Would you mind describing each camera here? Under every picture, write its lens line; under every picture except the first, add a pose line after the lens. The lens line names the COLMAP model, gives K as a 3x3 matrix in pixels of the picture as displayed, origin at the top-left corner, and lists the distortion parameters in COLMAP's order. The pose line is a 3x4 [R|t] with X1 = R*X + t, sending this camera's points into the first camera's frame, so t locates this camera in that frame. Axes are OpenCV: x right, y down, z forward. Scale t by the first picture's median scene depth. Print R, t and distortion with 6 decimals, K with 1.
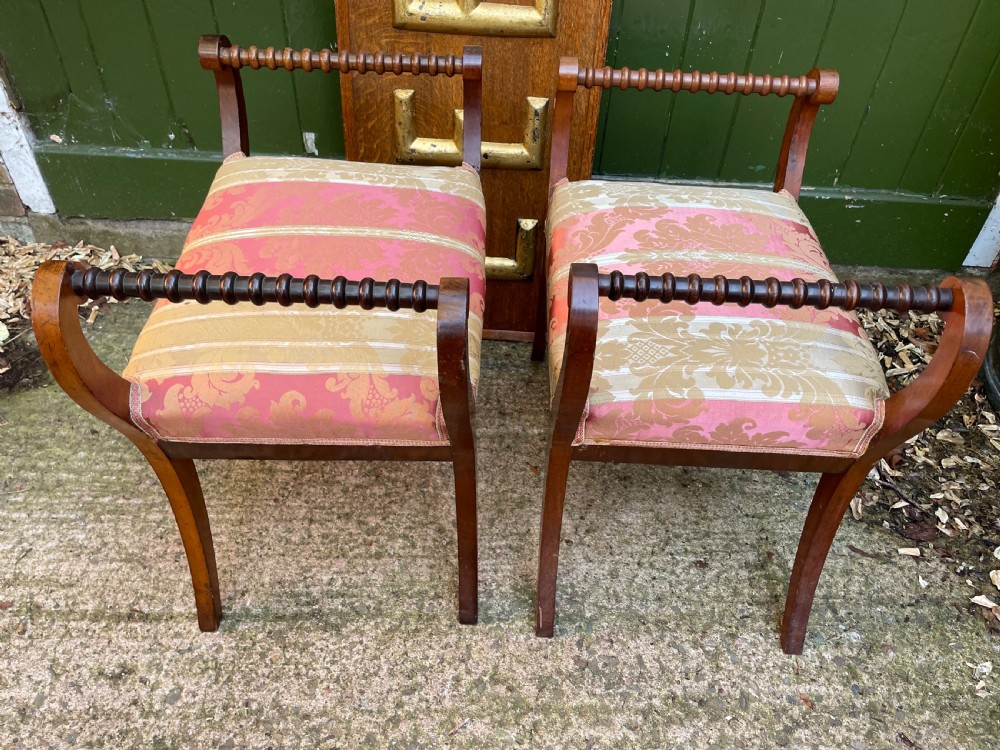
lens RADIAL K [[759.5, 0, 502.6], [0, 759.5, 376.1], [0, 0, 1]] dist [0.080316, -0.112619]
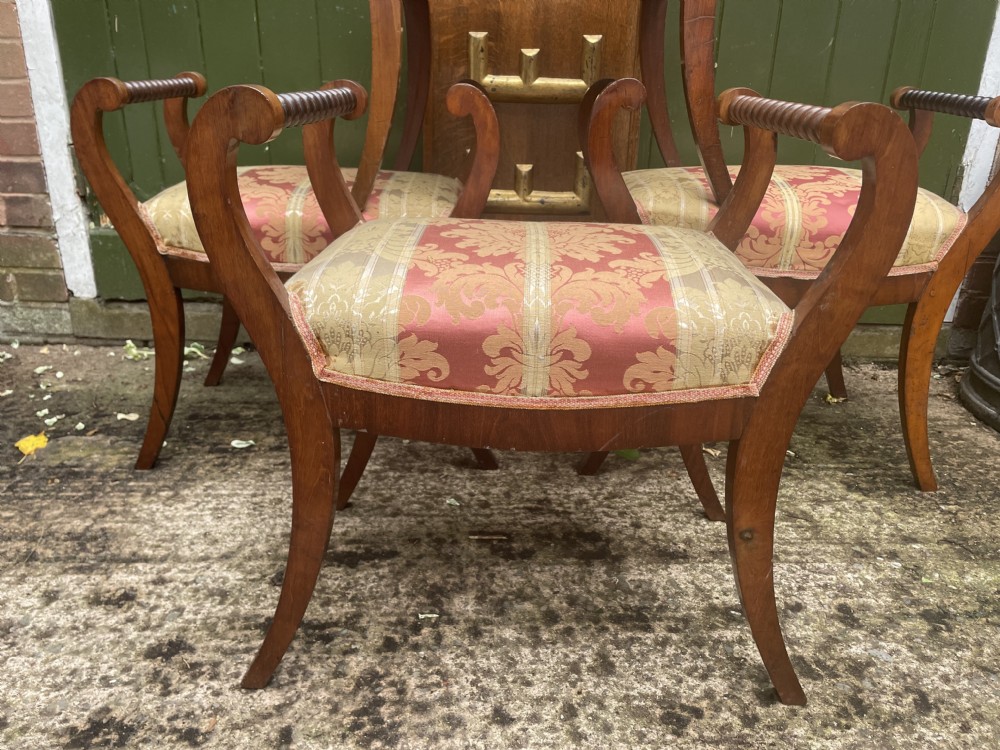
lens RADIAL K [[759.5, 0, 500.3], [0, 759.5, 380.3], [0, 0, 1]] dist [0.080316, -0.112619]
pose [[0.999526, -0.023520, 0.019870, -0.044010], [0.029268, 0.926150, -0.376018, 0.463023], [-0.009558, 0.376421, 0.926399, 0.035214]]
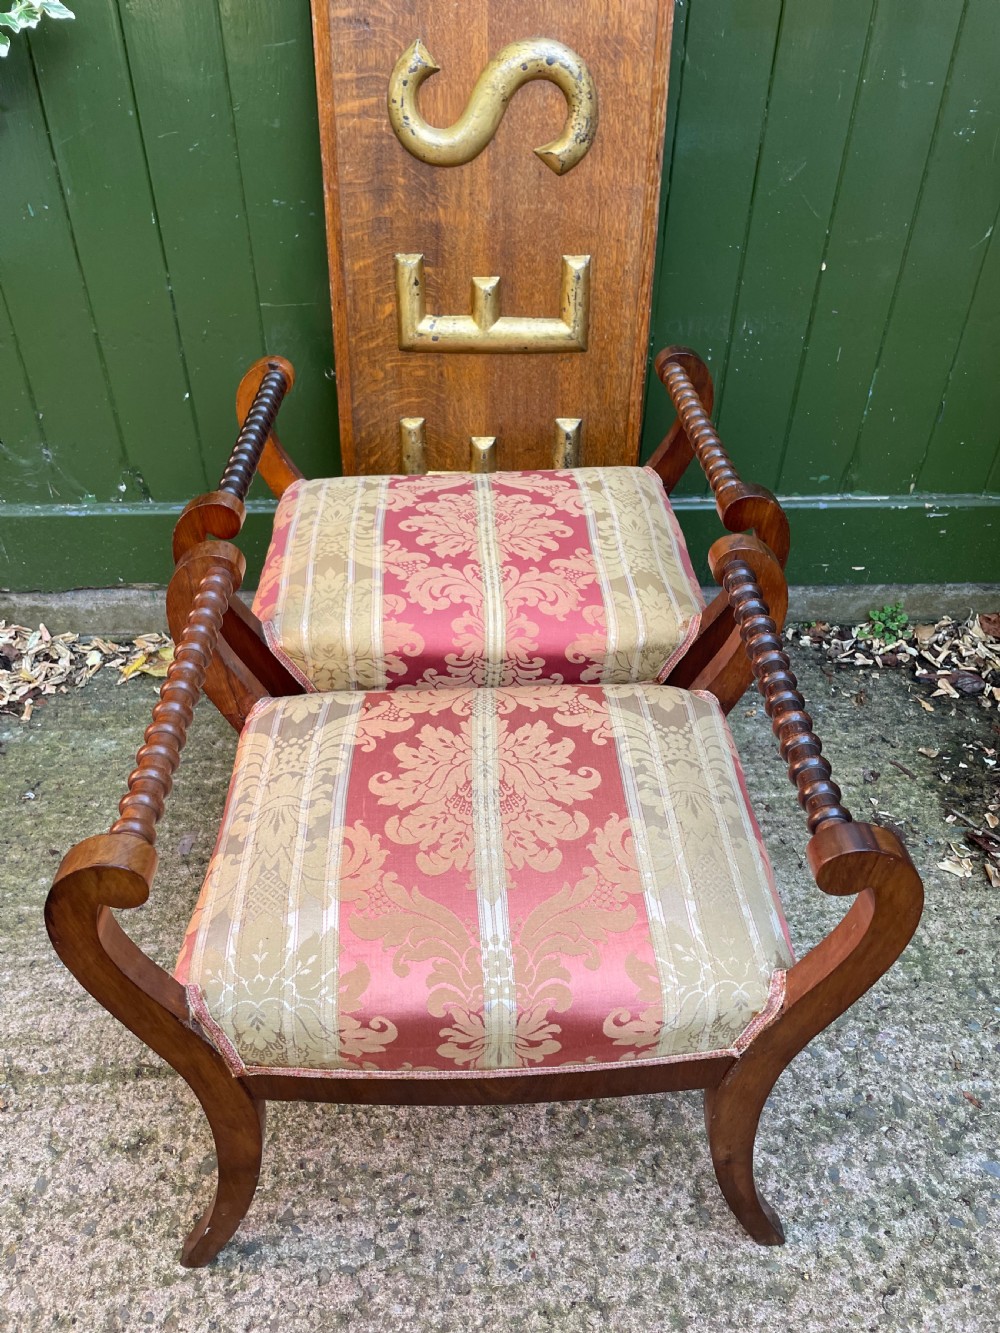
lens RADIAL K [[1012.4, 0, 491.0], [0, 1012.4, 665.3], [0, 0, 1]] dist [0.080316, -0.112619]
pose [[0.996283, -0.073682, 0.044617, -0.128140], [0.077678, 0.992377, -0.095677, 0.019275], [-0.037227, 0.098787, 0.994412, -0.121640]]
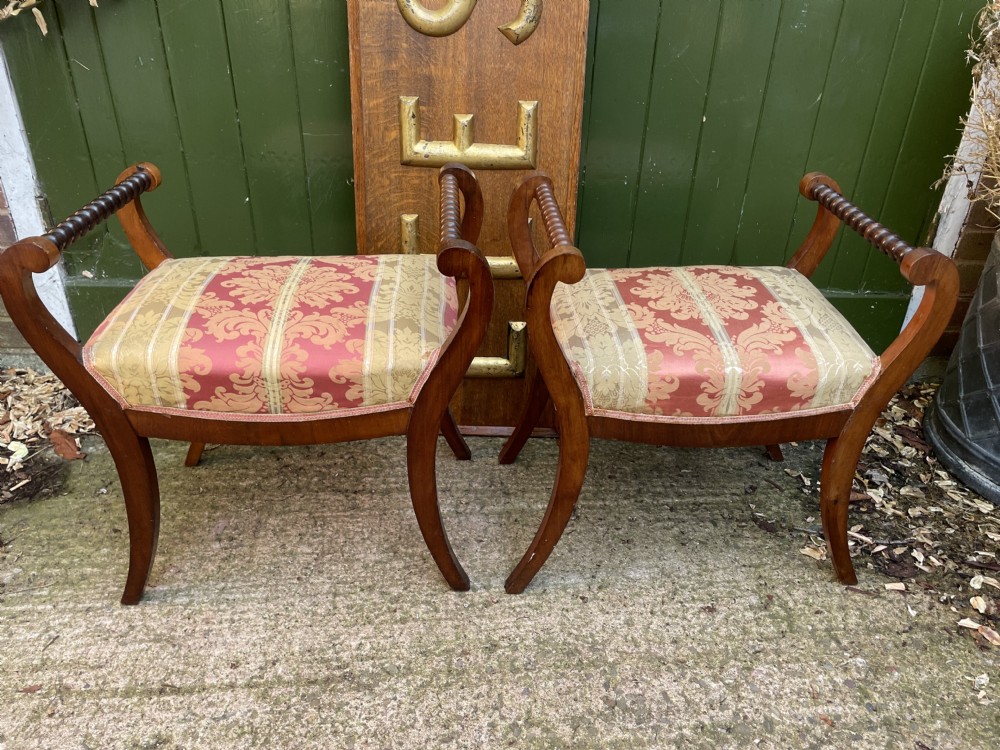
lens RADIAL K [[759.5, 0, 505.9], [0, 759.5, 370.2], [0, 0, 1]] dist [0.080316, -0.112619]
pose [[0.996489, -0.046033, 0.069929, -0.084649], [0.061528, 0.969112, -0.238823, 0.169032], [-0.056776, 0.242287, 0.968542, -0.098361]]
